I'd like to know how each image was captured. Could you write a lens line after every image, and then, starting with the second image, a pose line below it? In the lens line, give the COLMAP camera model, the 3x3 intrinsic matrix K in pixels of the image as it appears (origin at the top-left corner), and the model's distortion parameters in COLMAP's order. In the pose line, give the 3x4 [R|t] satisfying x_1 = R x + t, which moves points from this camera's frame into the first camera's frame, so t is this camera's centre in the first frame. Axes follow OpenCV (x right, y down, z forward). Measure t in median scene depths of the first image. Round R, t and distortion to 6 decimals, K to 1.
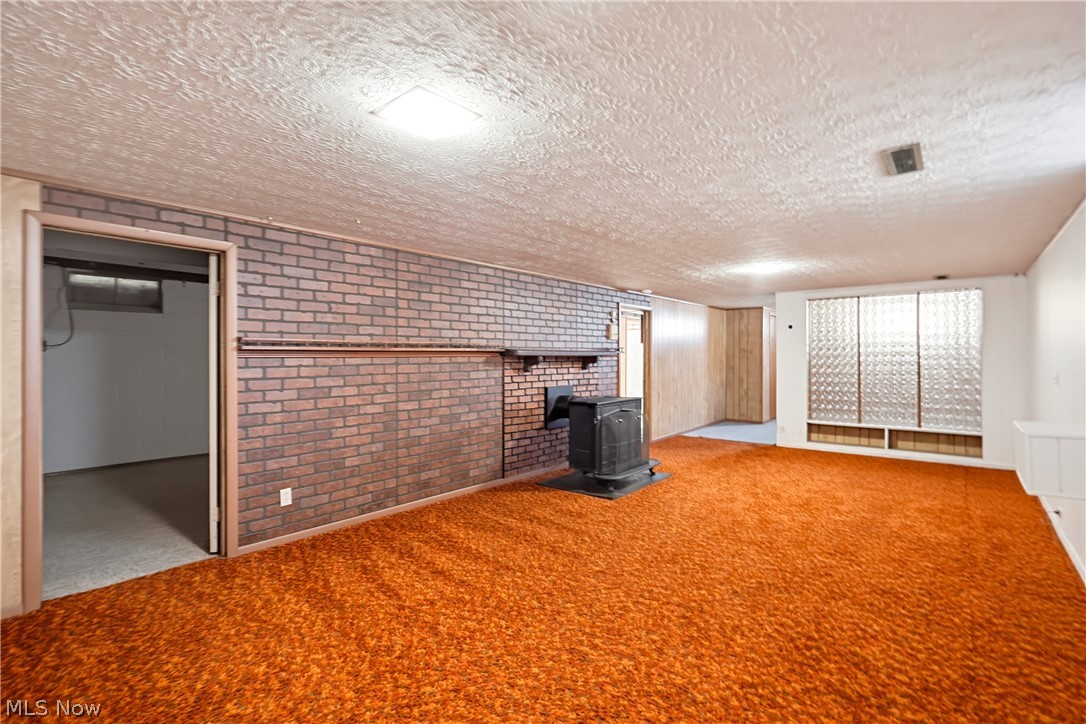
lens RADIAL K [[491.4, 0, 546.1], [0, 491.4, 374.2], [0, 0, 1]] dist [0.000224, 0.000716]
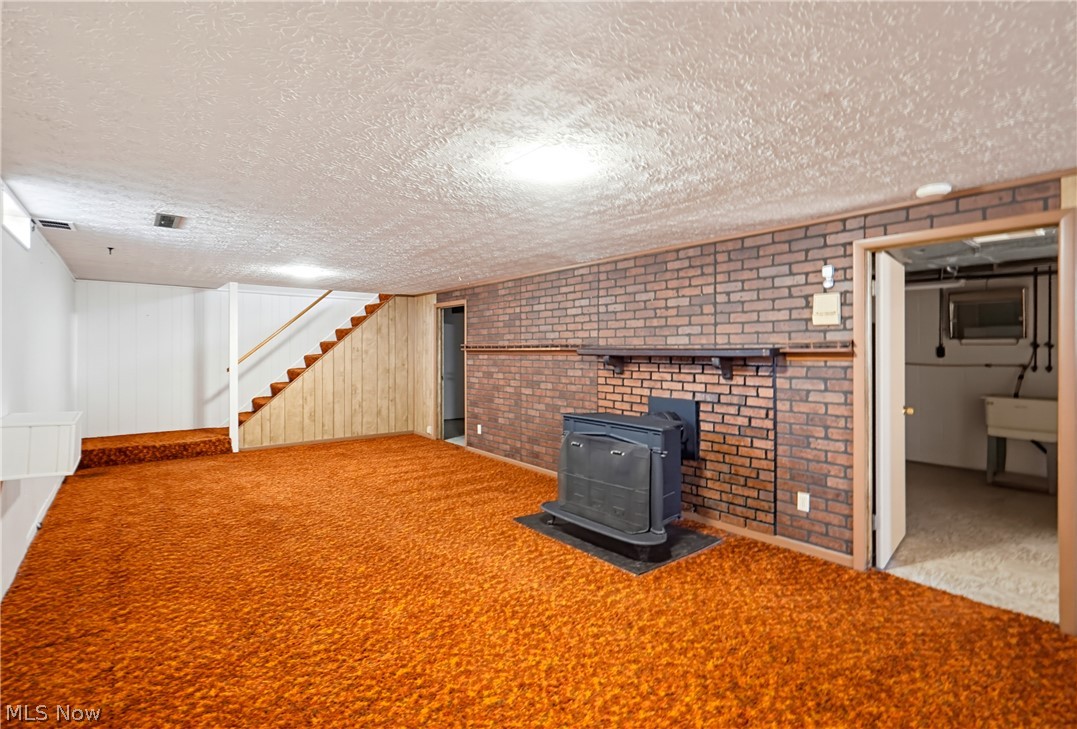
lens RADIAL K [[530.3, 0, 538.5], [0, 530.3, 364.5], [0, 0, 1]] dist [-0.001317, -0.001094]
pose [[-0.213289, 0.021431, -0.976754, 0.894815], [-0.043137, 0.998578, 0.031330, -0.043976], [0.976036, 0.048817, -0.212061, 1.059419]]
